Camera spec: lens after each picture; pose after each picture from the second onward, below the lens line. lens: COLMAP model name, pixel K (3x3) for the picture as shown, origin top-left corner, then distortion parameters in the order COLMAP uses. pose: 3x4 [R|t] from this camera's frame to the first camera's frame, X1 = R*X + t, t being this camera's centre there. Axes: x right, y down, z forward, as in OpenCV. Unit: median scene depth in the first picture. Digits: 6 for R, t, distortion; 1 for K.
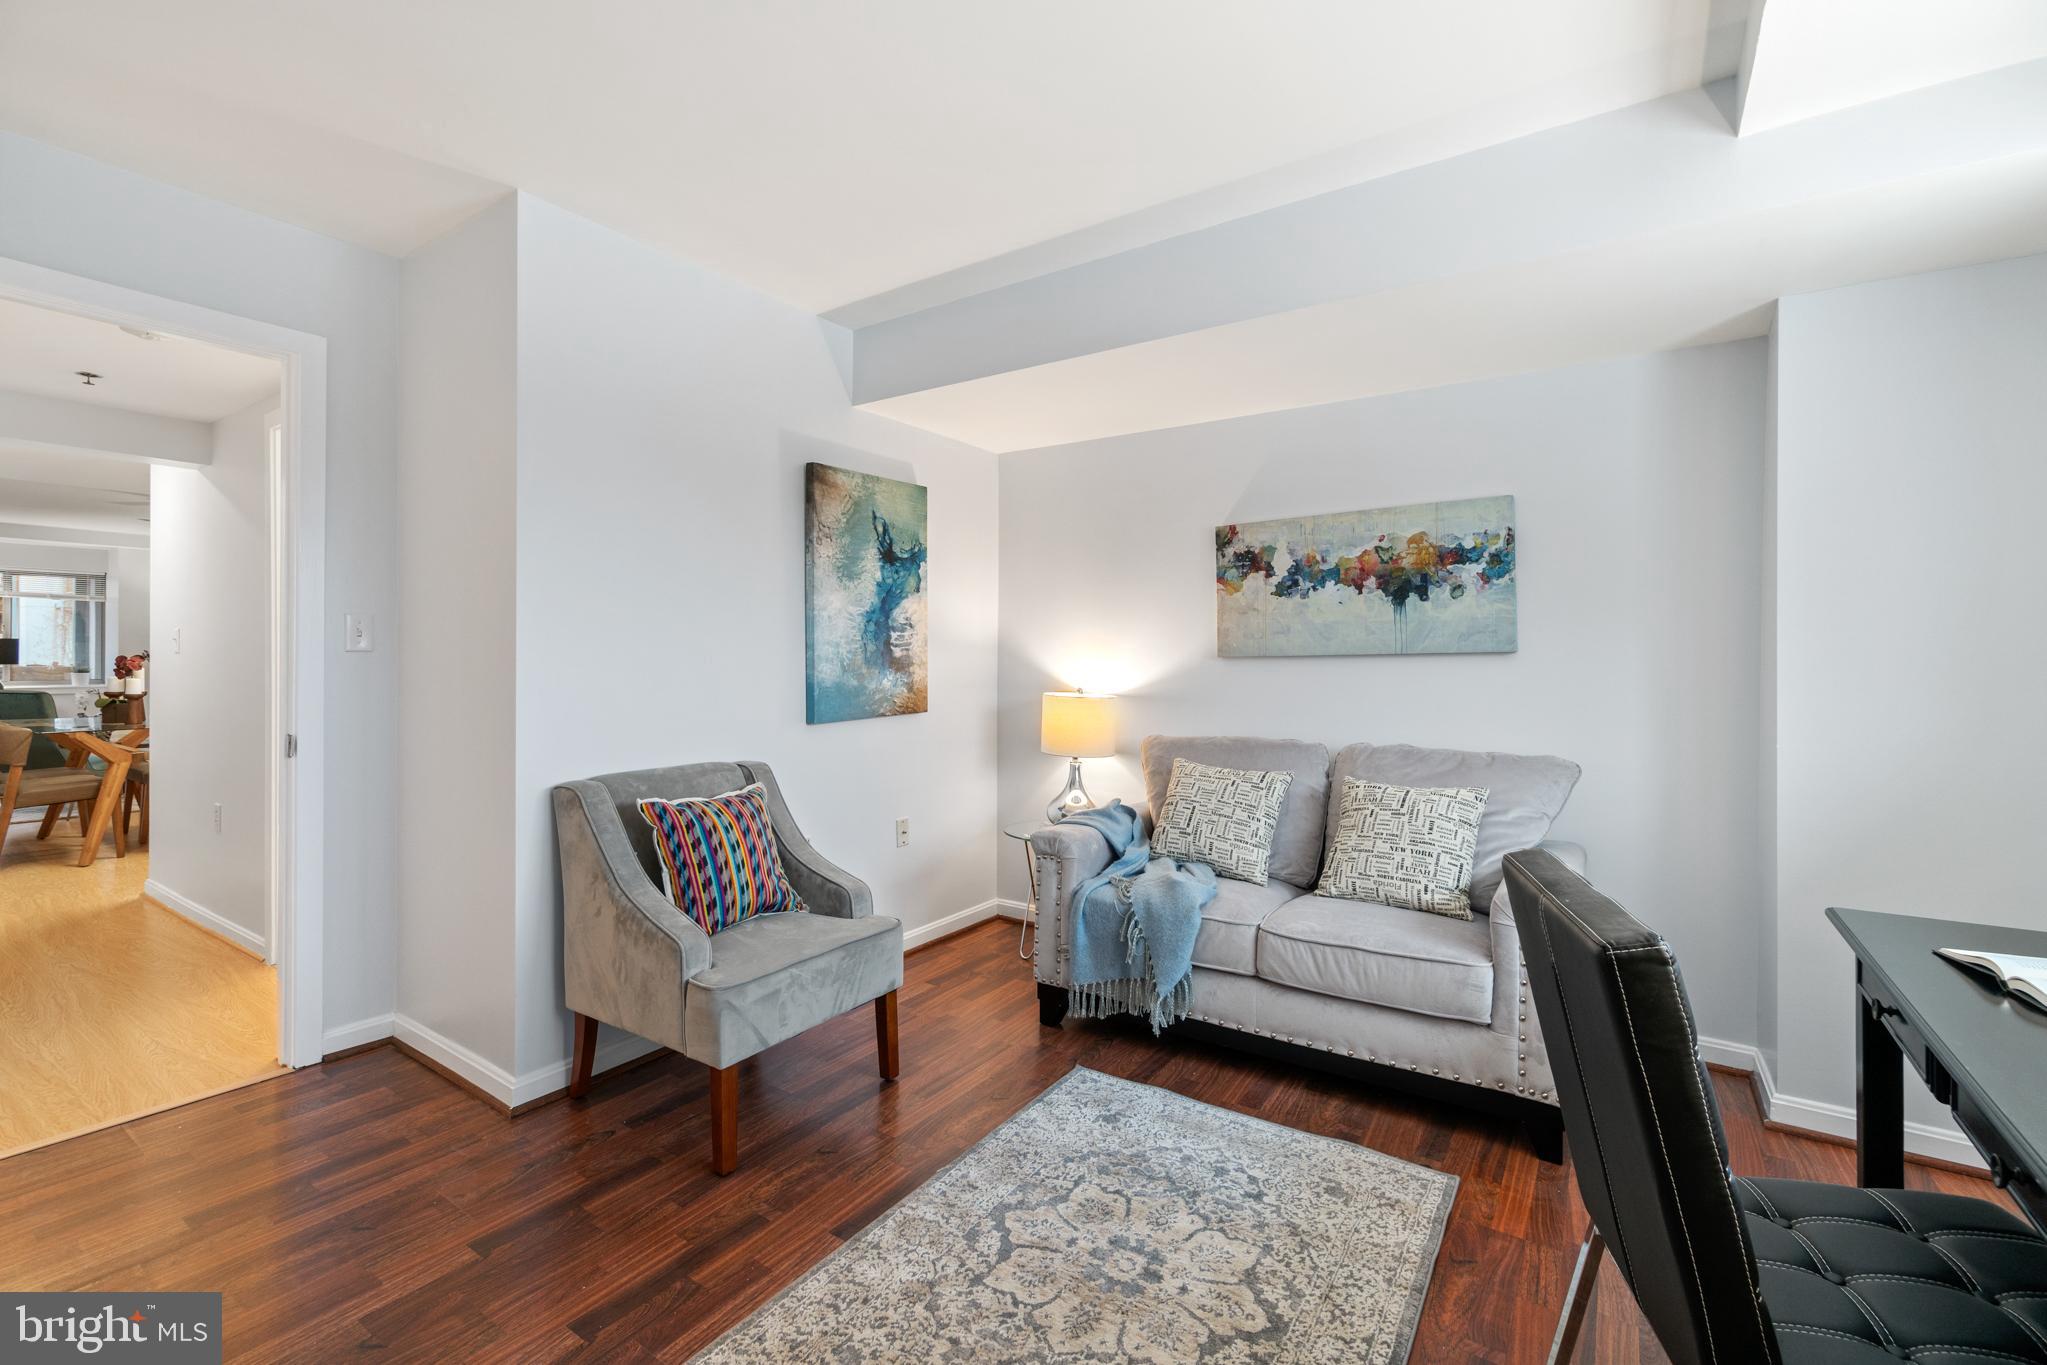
lens RADIAL K [[882.9, 0, 1027.4], [0, 882.9, 654.4], [0, 0, 1]] dist [-0.000278, 0.000187]
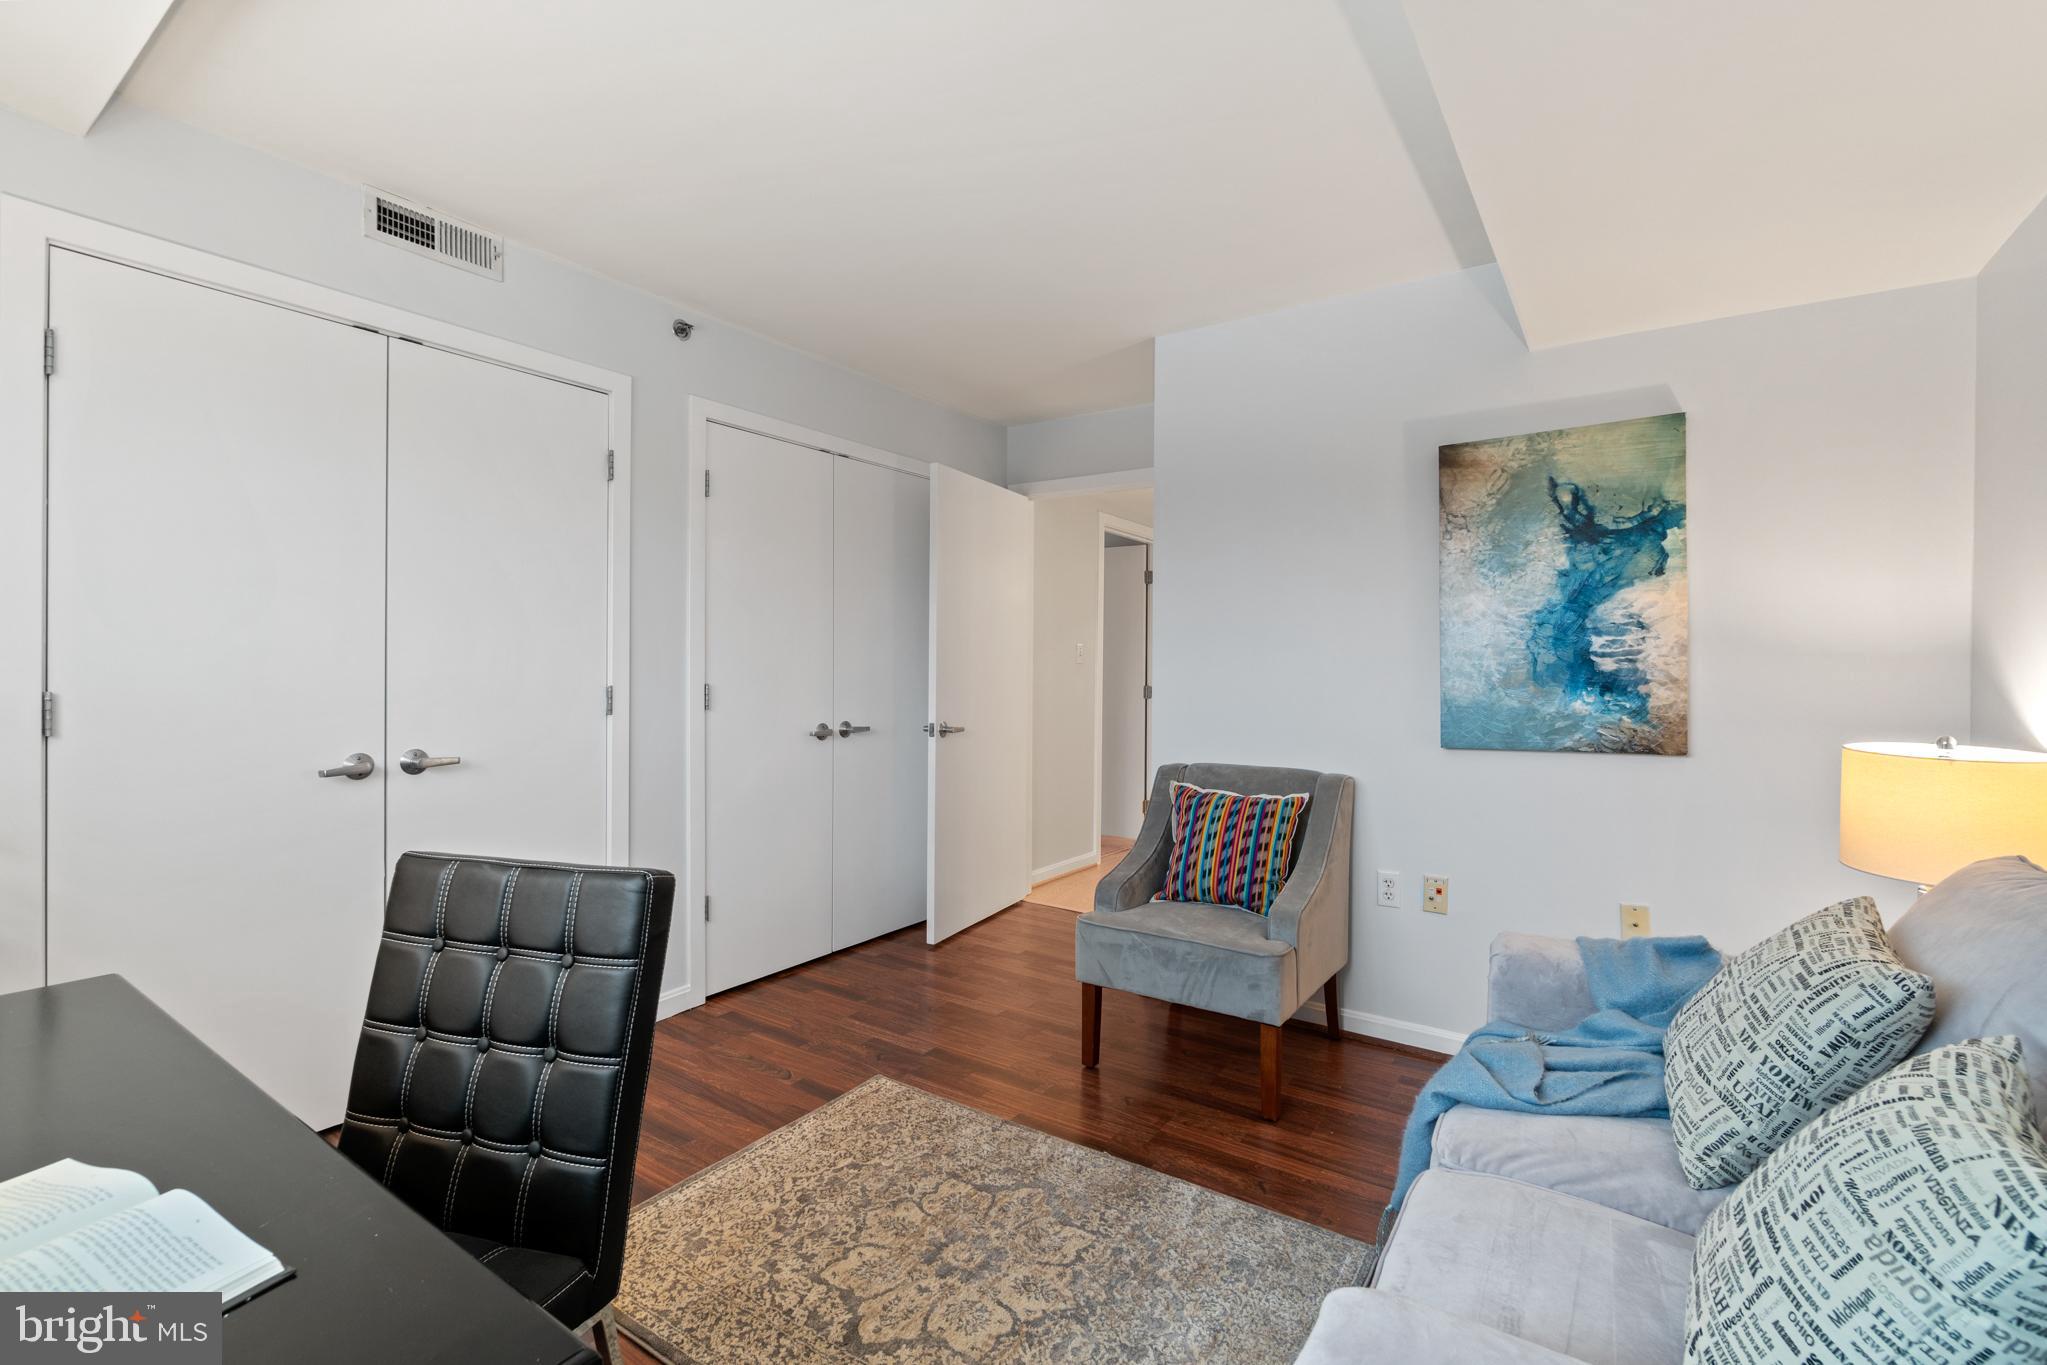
lens RADIAL K [[902.3, 0, 1024.0], [0, 902.3, 671.0], [0, 0, 1]] dist [-0.003338, 0.000016]
pose [[-0.004055, -0.001251, -0.999991, 0.594420], [-0.003818, 0.999992, -0.001236, 0.005715], [0.999984, 0.003813, -0.004059, 0.548614]]
